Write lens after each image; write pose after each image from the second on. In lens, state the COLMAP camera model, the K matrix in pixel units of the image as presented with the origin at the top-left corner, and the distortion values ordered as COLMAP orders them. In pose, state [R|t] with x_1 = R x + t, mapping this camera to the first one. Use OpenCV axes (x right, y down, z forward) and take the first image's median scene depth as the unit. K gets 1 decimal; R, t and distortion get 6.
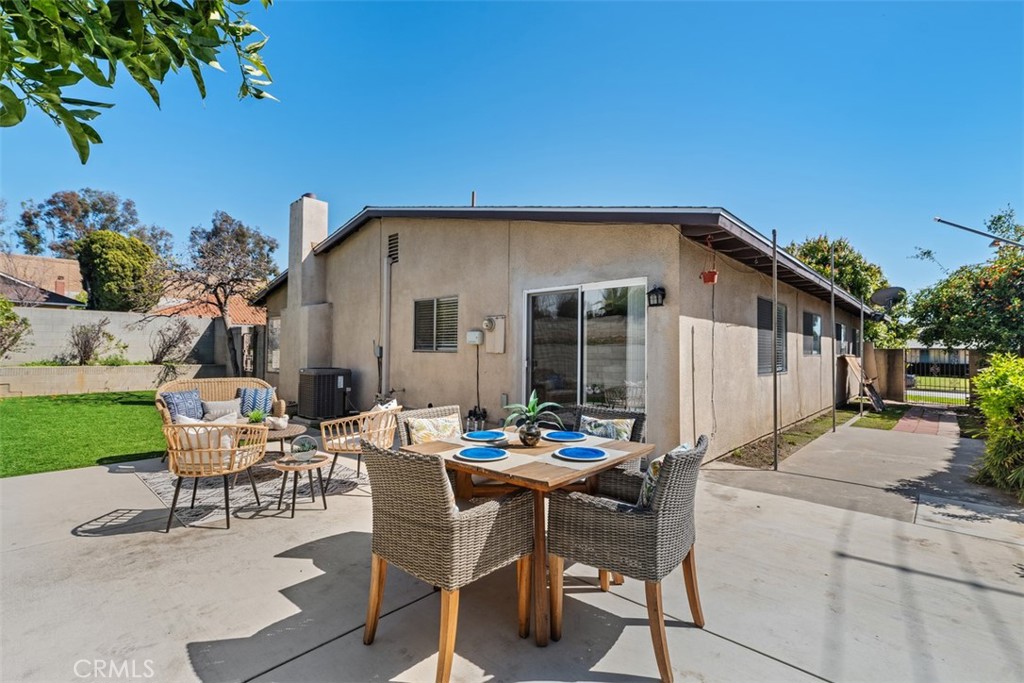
lens RADIAL K [[469.8, 0, 513.5], [0, 469.8, 332.2], [0, 0, 1]] dist [0.009480, -0.002718]
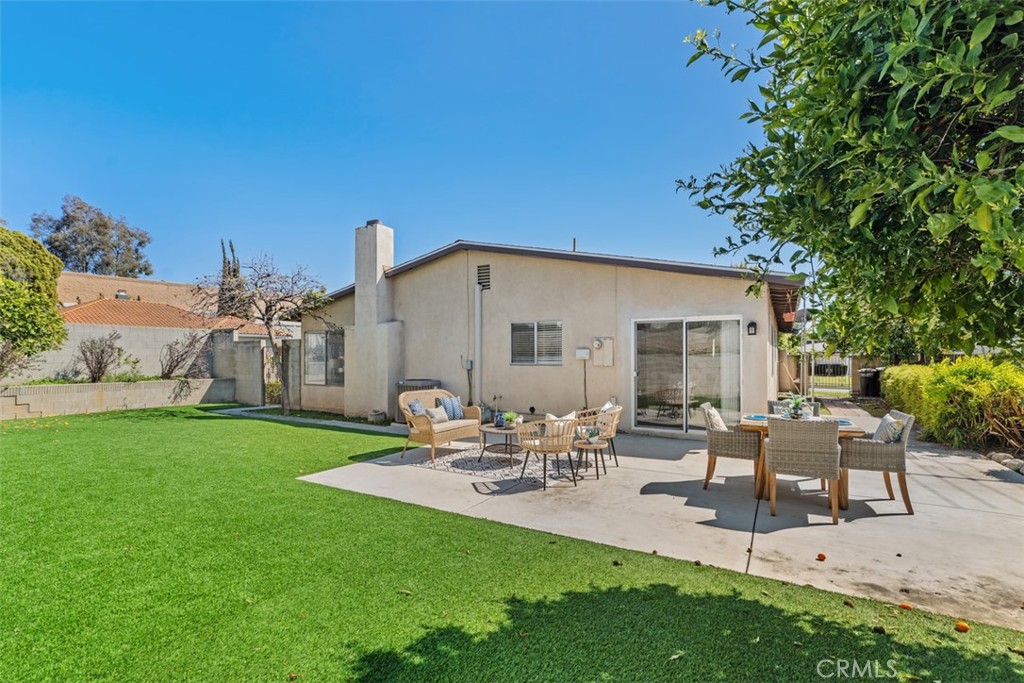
lens RADIAL K [[469.8, 0, 521.4], [0, 469.8, 348.7], [0, 0, 1]] dist [0.009480, -0.002718]
pose [[0.975853, -0.007140, 0.218313, -0.416380], [0.001975, 0.999713, 0.023867, -0.026672], [-0.218421, -0.022859, 0.975587, -0.169832]]
